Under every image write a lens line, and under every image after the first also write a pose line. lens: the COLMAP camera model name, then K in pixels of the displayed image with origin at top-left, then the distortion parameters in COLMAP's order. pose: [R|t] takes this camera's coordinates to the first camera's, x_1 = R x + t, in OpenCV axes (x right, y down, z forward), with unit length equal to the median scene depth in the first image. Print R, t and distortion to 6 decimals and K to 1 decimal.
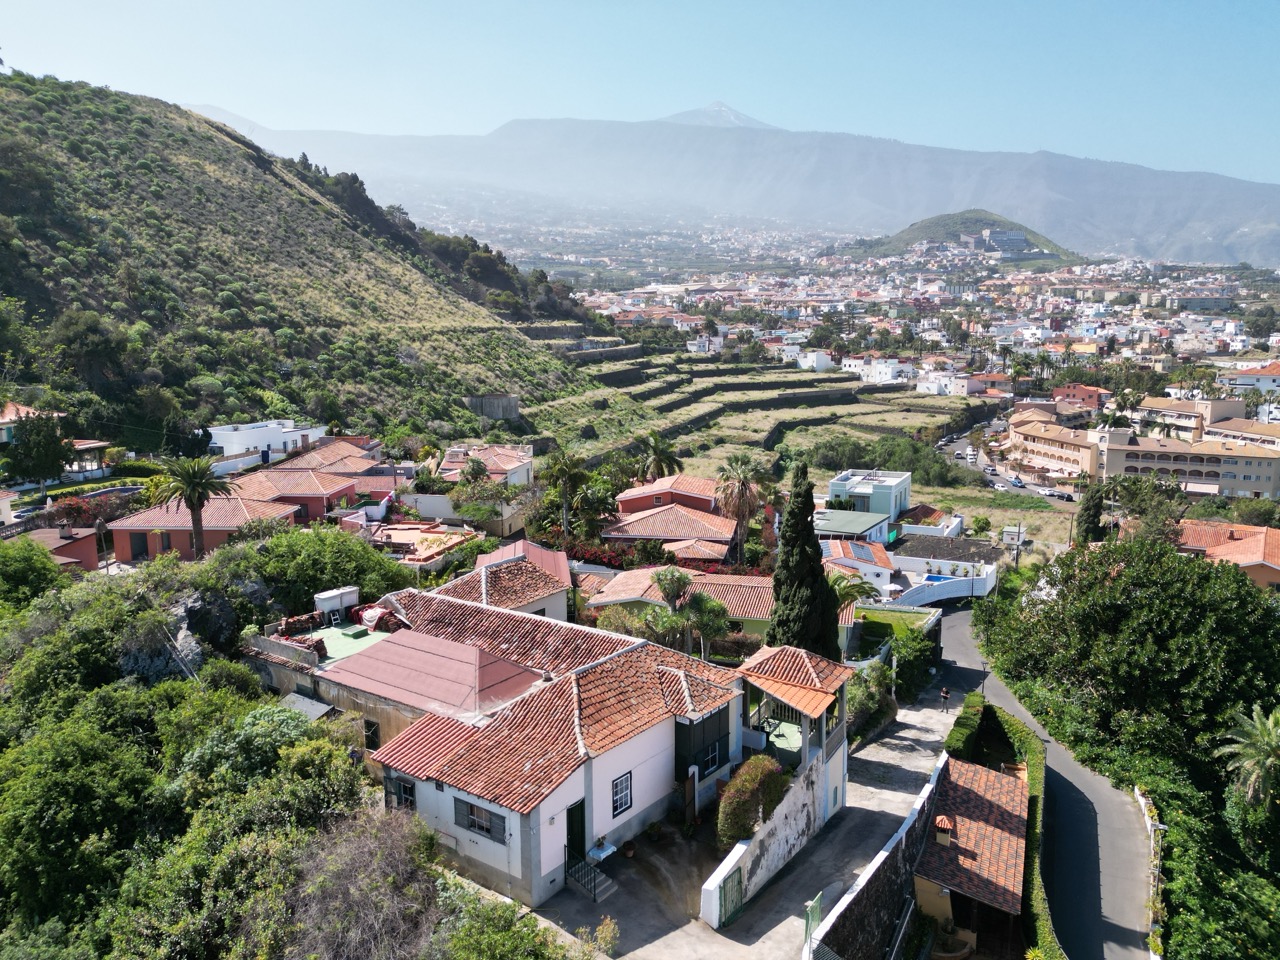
lens RADIAL K [[1000.7, 0, 636.6], [0, 1000.7, 482.6], [0, 0, 1]] dist [0.086058, -0.079179]
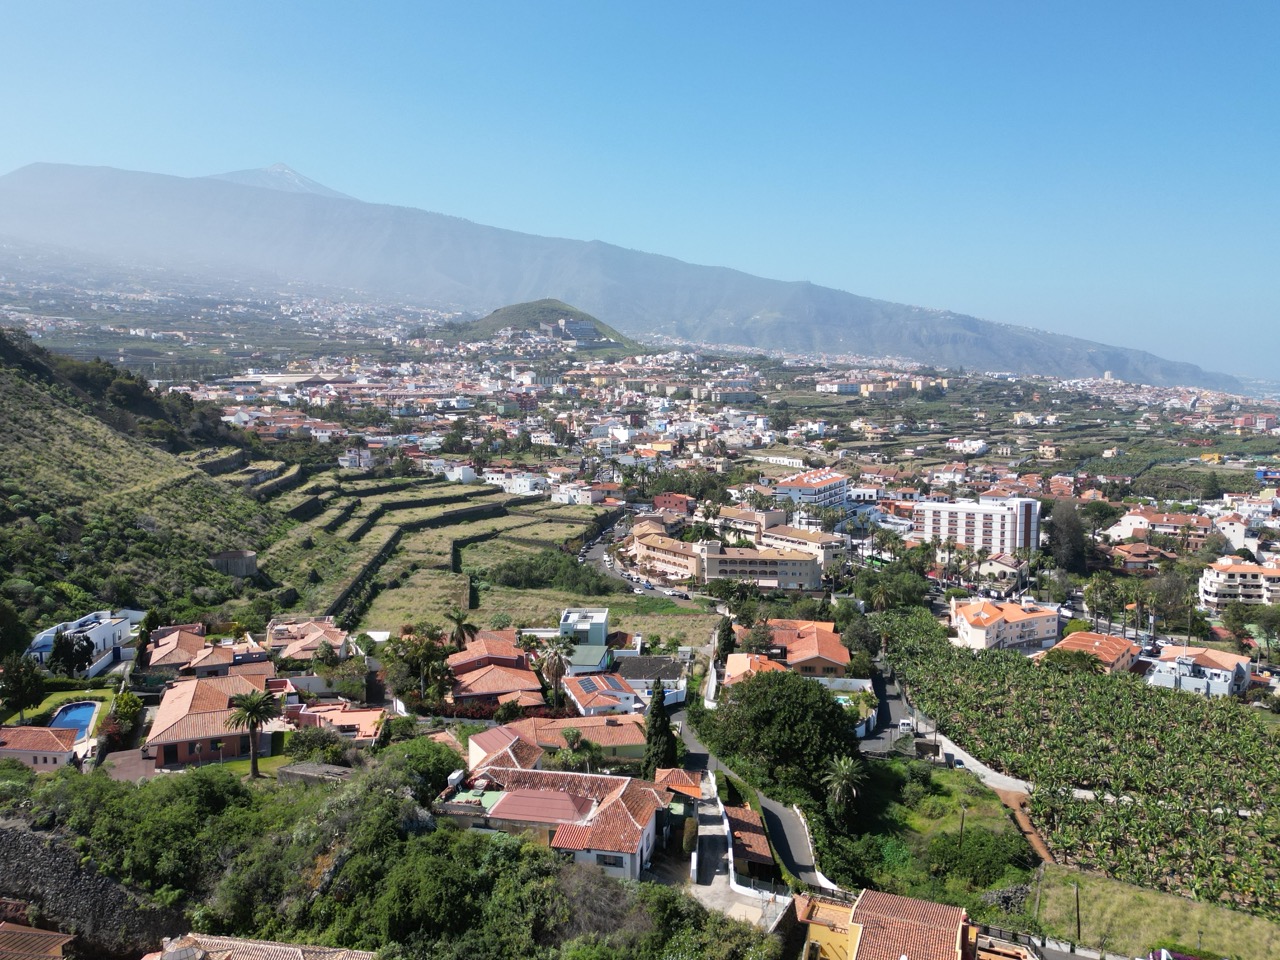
lens RADIAL K [[1000.7, 0, 636.1], [0, 1000.7, 482.6], [0, 0, 1]] dist [0.086058, -0.079179]
pose [[0.917461, -0.041212, 0.395686, -0.131507], [0.065532, 0.996689, -0.048138, -0.061985], [-0.392392, 0.070094, 0.917123, -0.181126]]
